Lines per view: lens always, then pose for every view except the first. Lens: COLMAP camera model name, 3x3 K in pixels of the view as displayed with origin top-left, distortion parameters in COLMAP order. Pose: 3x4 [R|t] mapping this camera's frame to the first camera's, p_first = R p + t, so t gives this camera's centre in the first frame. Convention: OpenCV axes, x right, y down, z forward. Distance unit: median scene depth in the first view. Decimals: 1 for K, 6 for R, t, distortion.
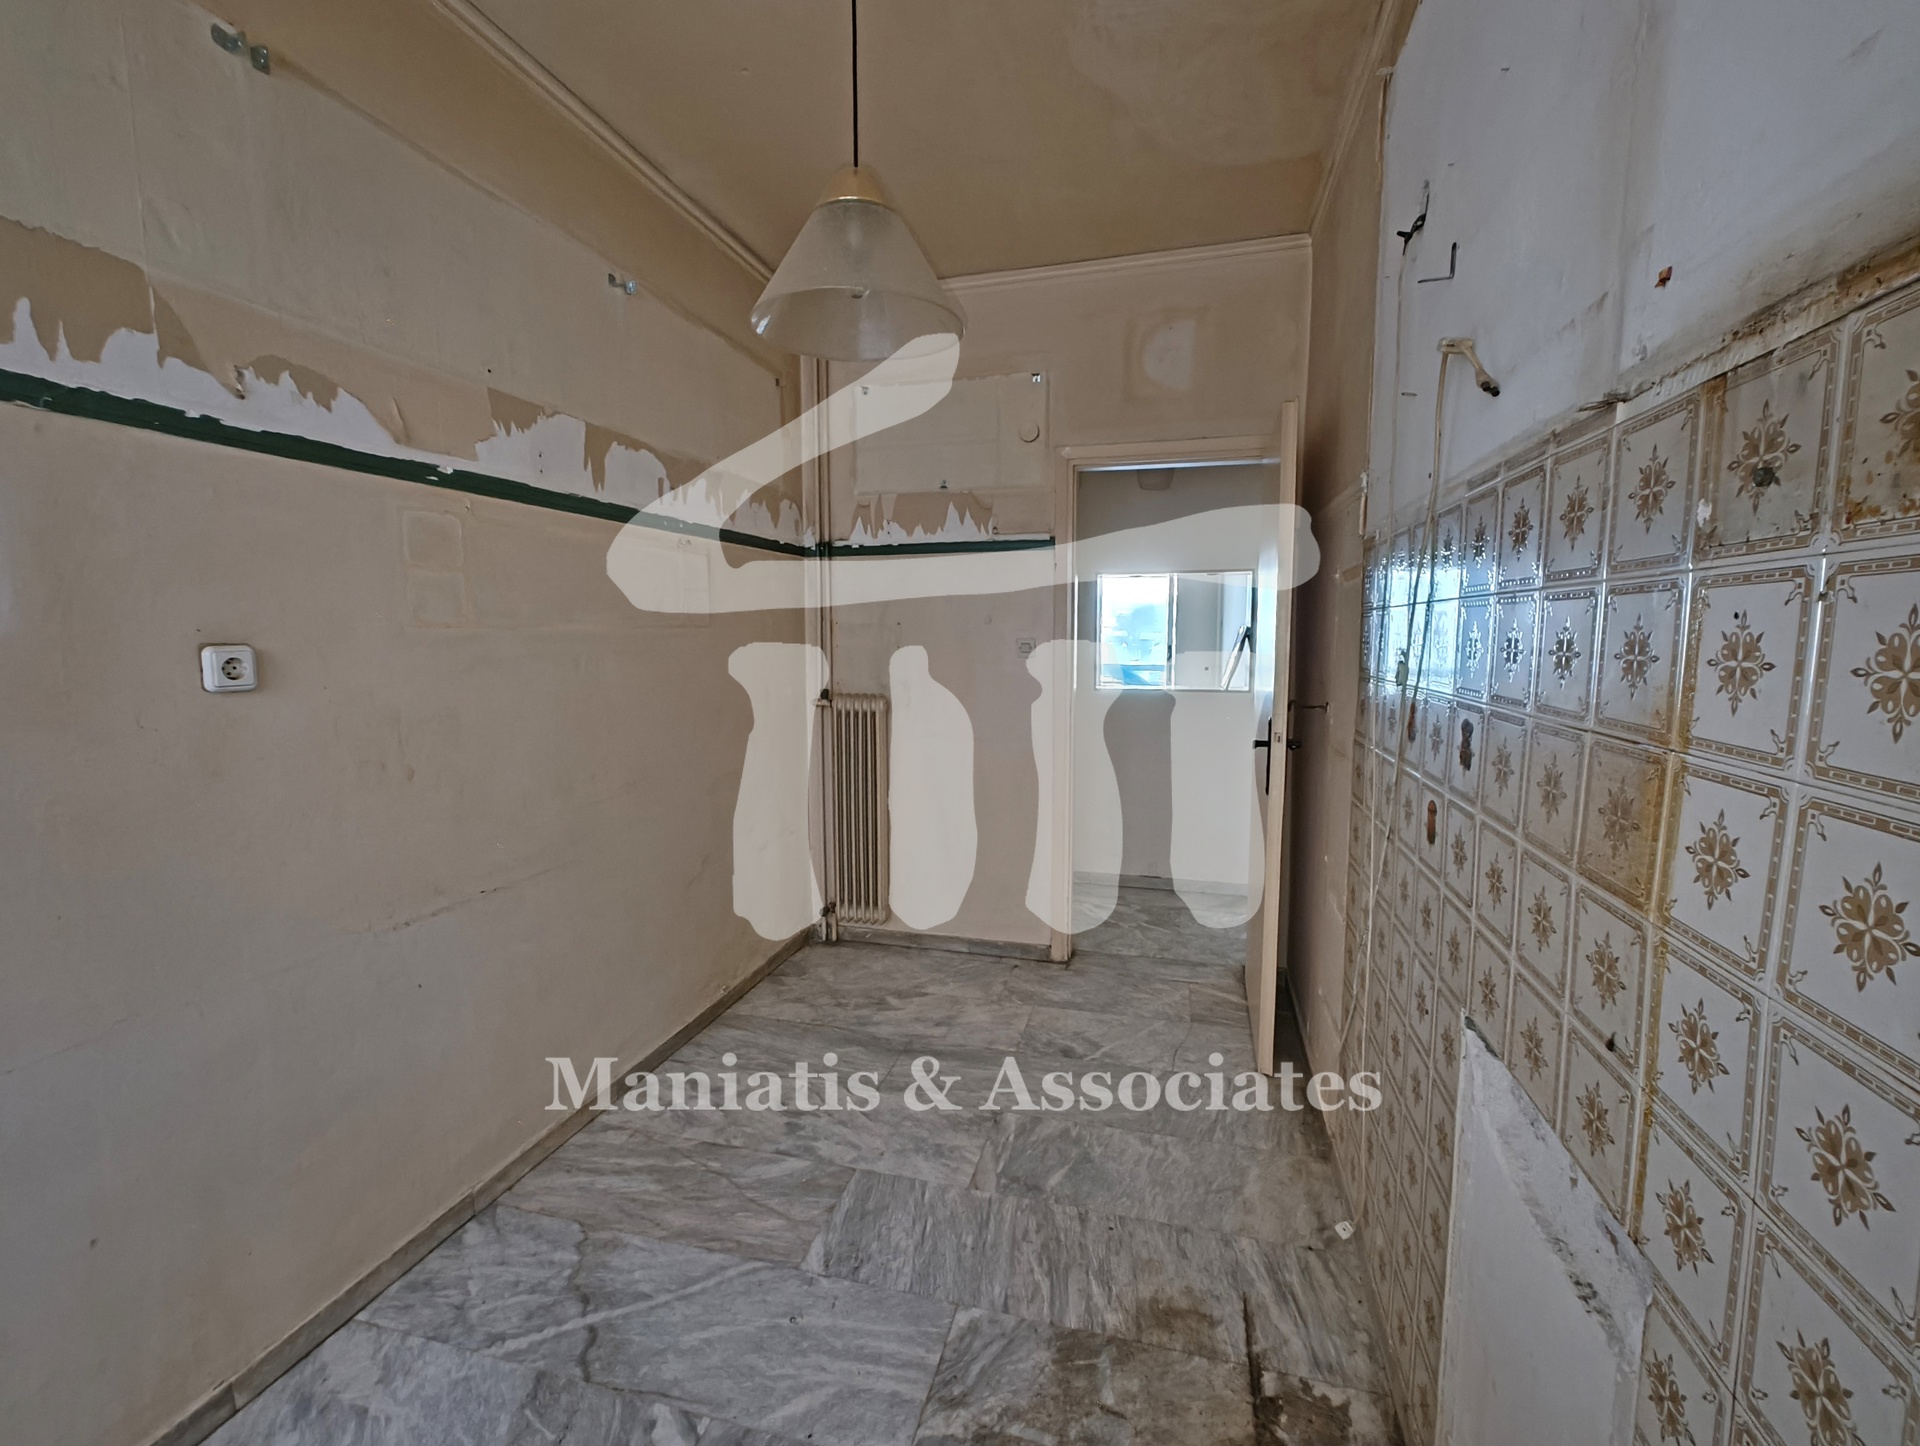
lens RADIAL K [[821.5, 0, 959.9], [0, 821.5, 719.9], [0, 0, 1]] dist [0.001711, 0.000415]
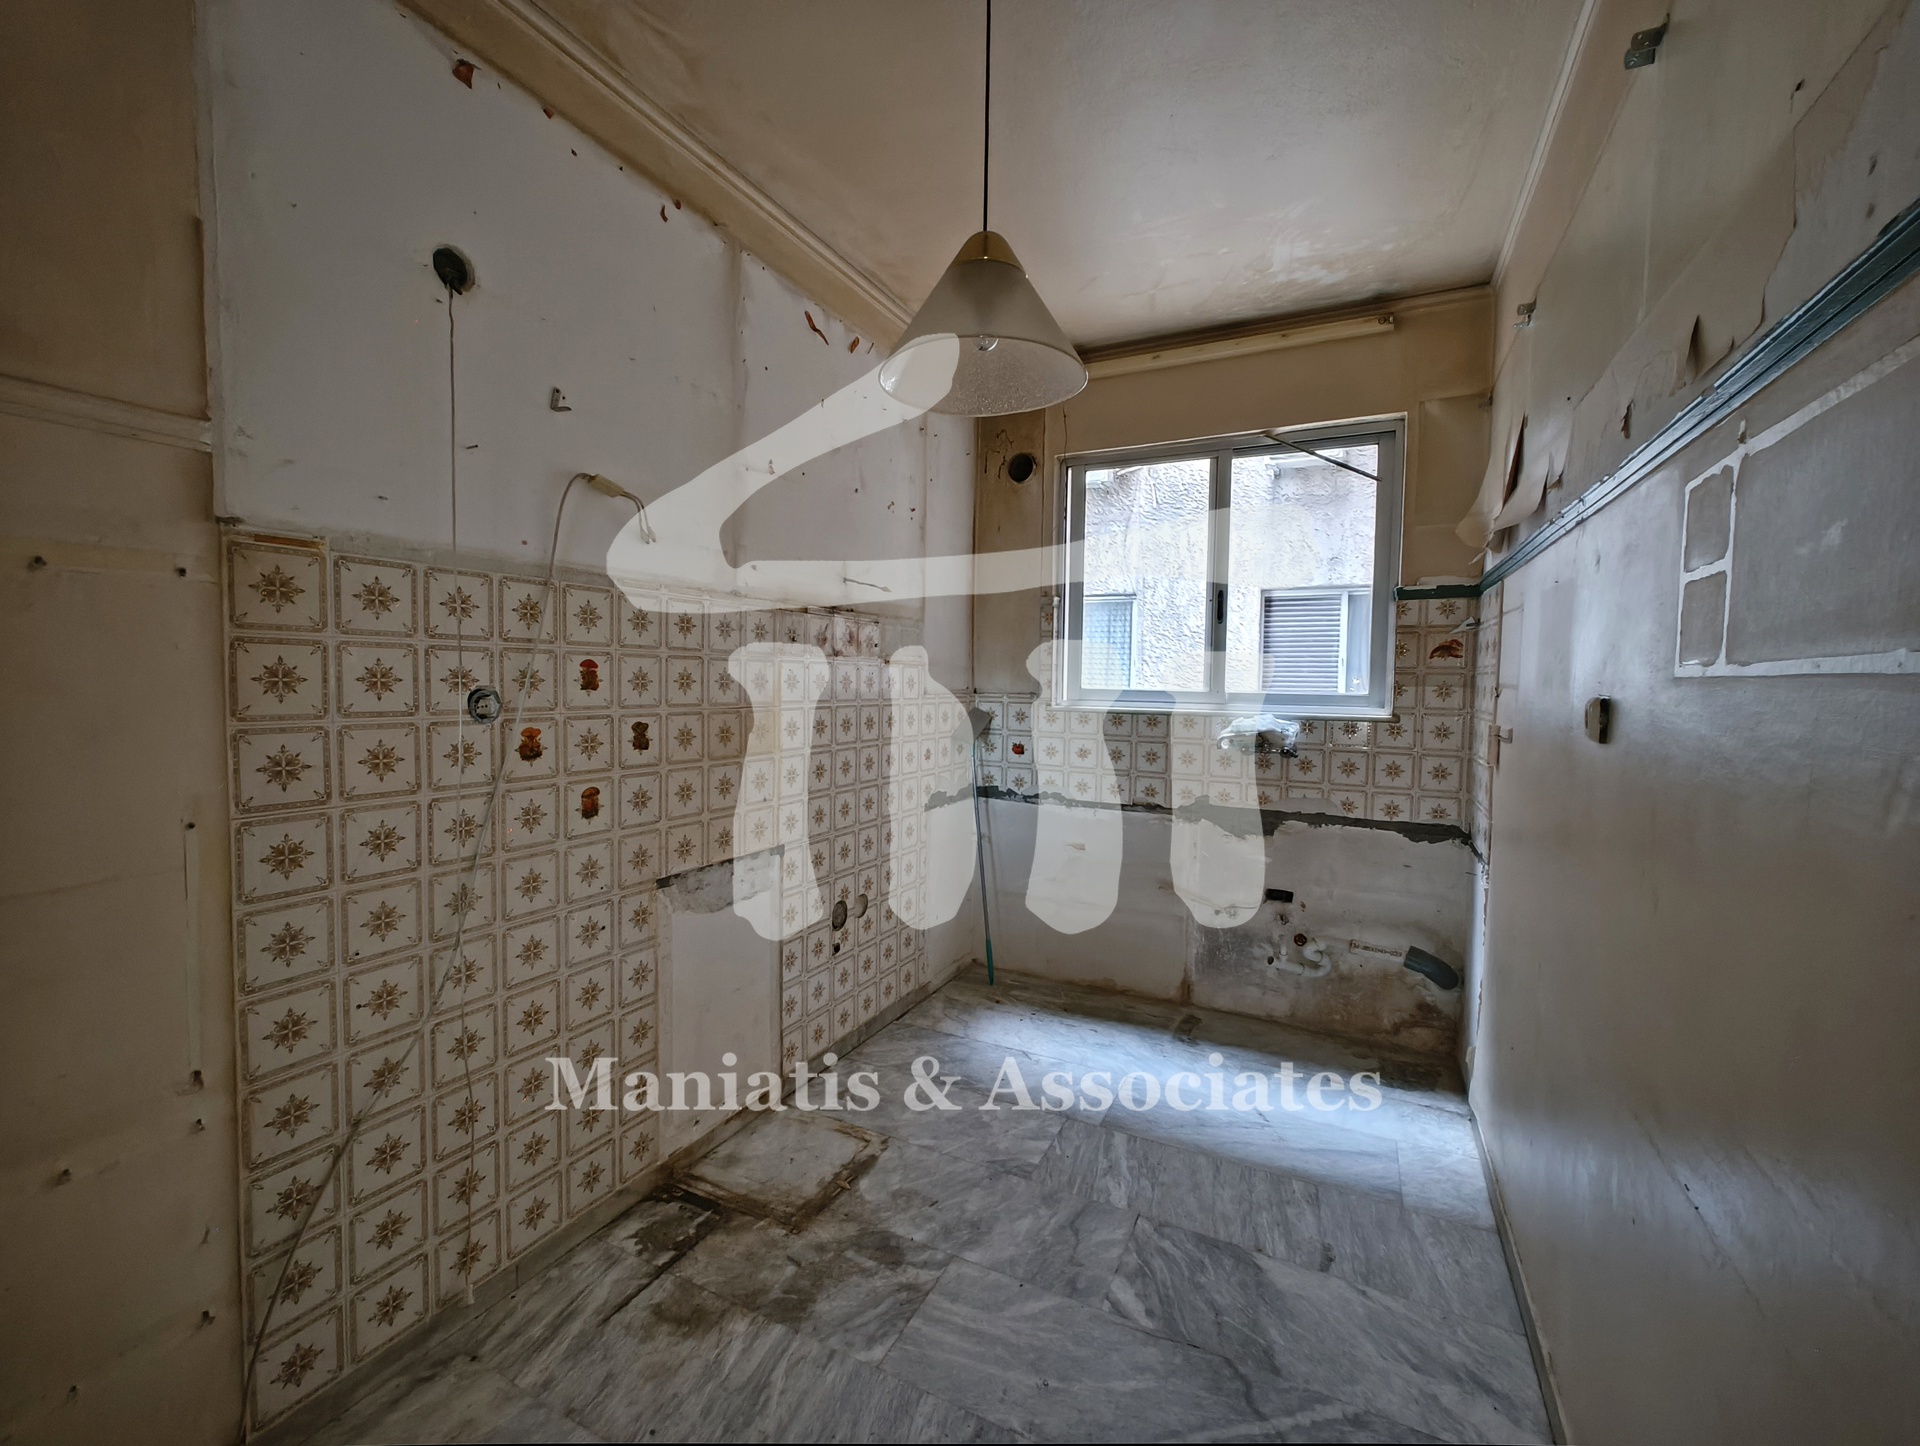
lens RADIAL K [[816.3, 0, 940.8], [0, 816.3, 718.9], [0, 0, 1]] dist [-0.000108, 0.000407]
pose [[-0.975107, -0.024805, 0.220344, -0.253092], [0.009375, 0.988222, 0.152737, -0.176605], [-0.221537, 0.151000, -0.963390, 1.688862]]
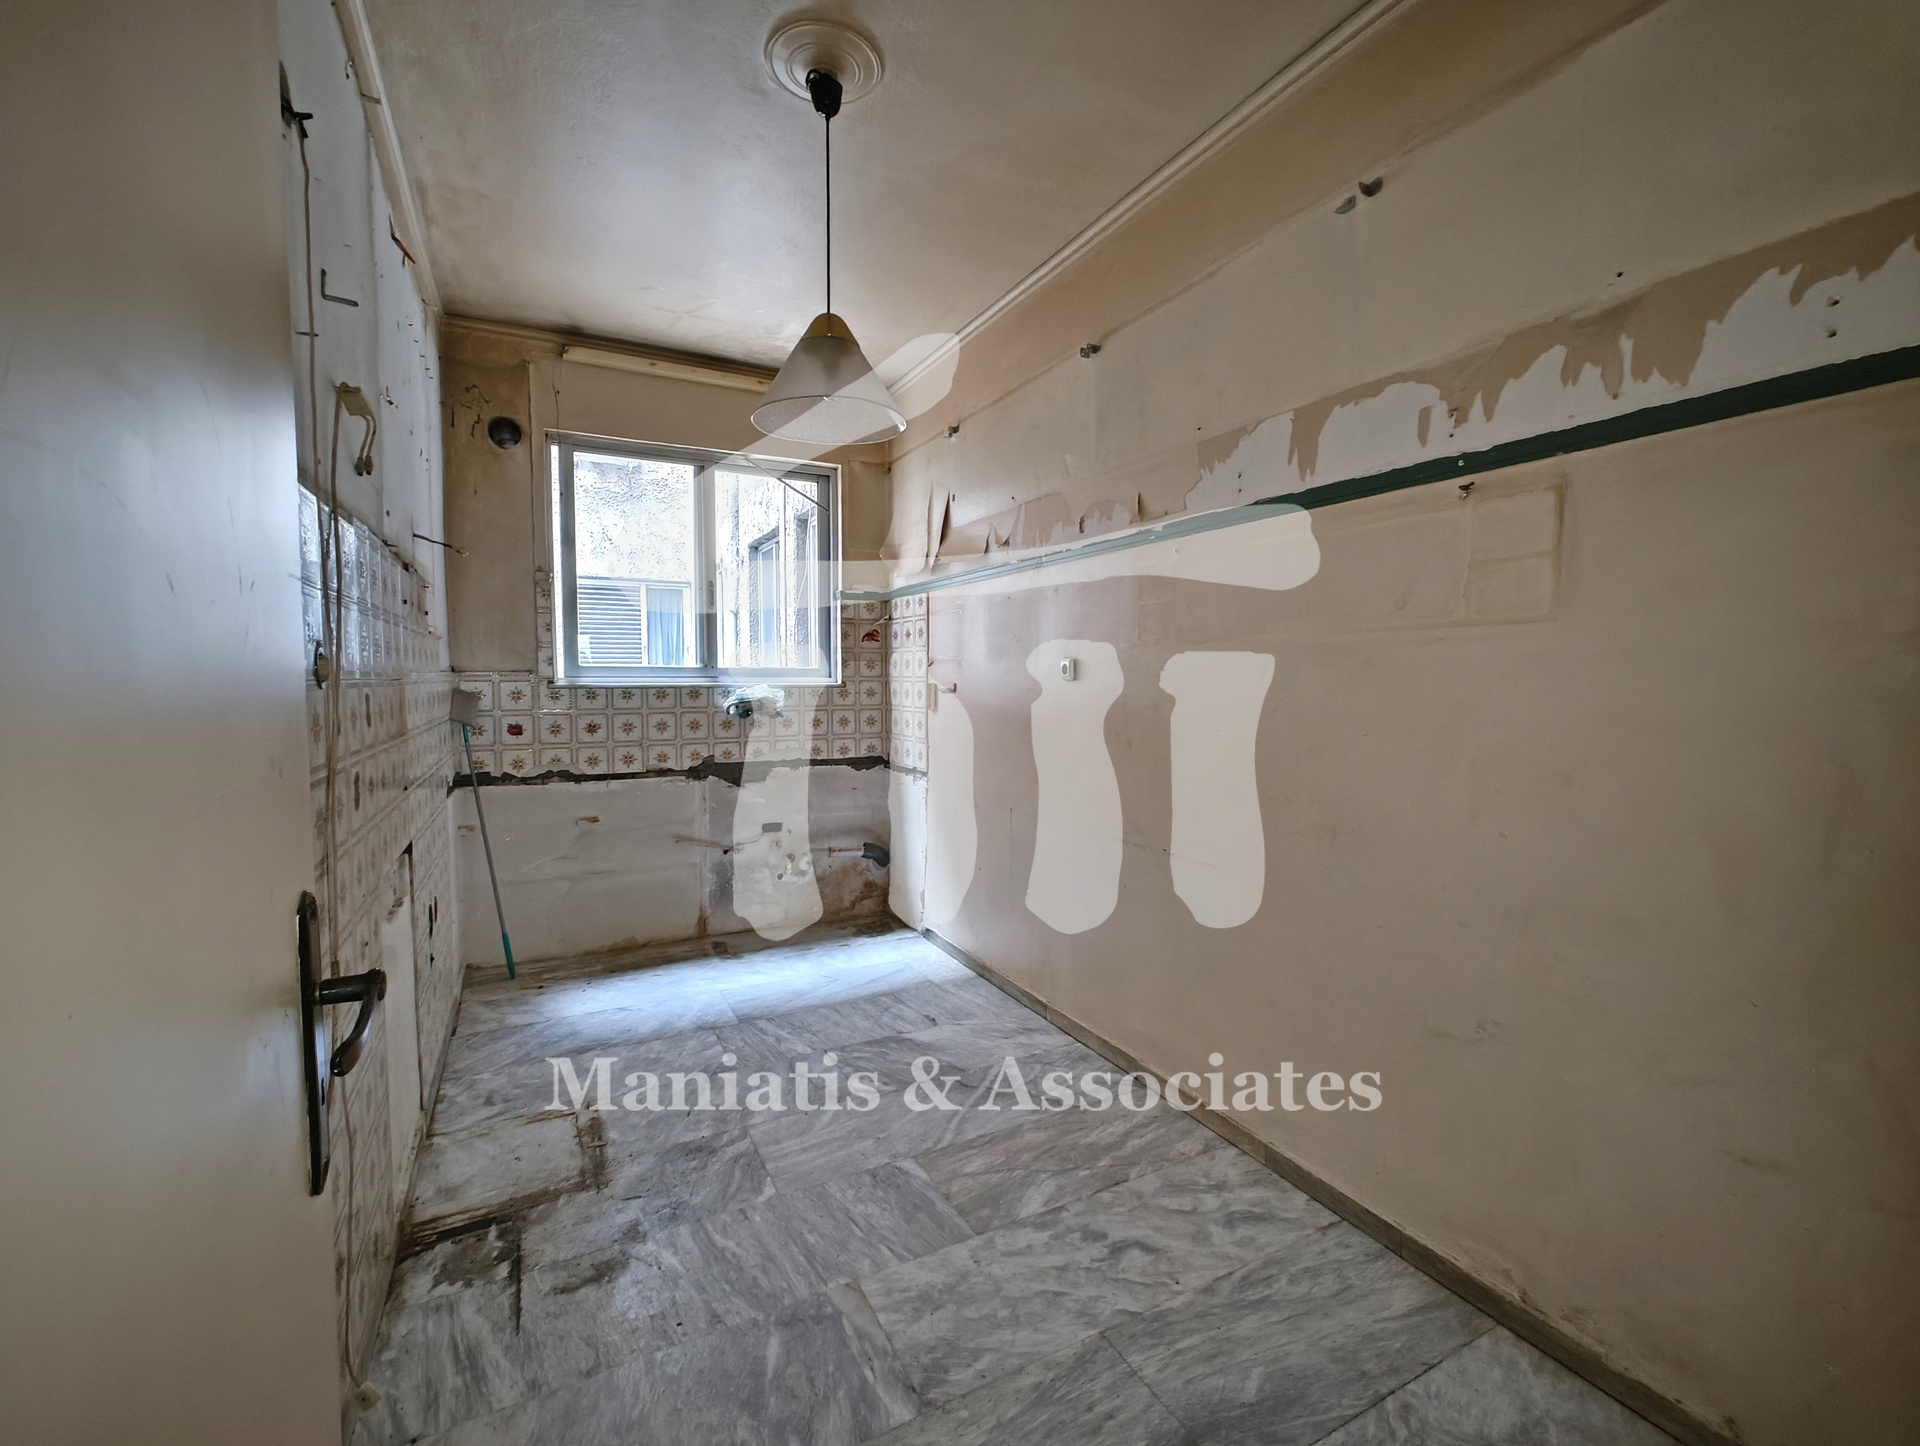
lens RADIAL K [[834.6, 0, 964.2], [0, 834.6, 729.8], [0, 0, 1]] dist [-0.000692, 0.000563]
pose [[-0.735363, 0.040893, -0.676439, 0.563327], [-0.073860, 0.987395, 0.139985, -0.145624], [0.673637, 0.152901, -0.723073, 1.850109]]
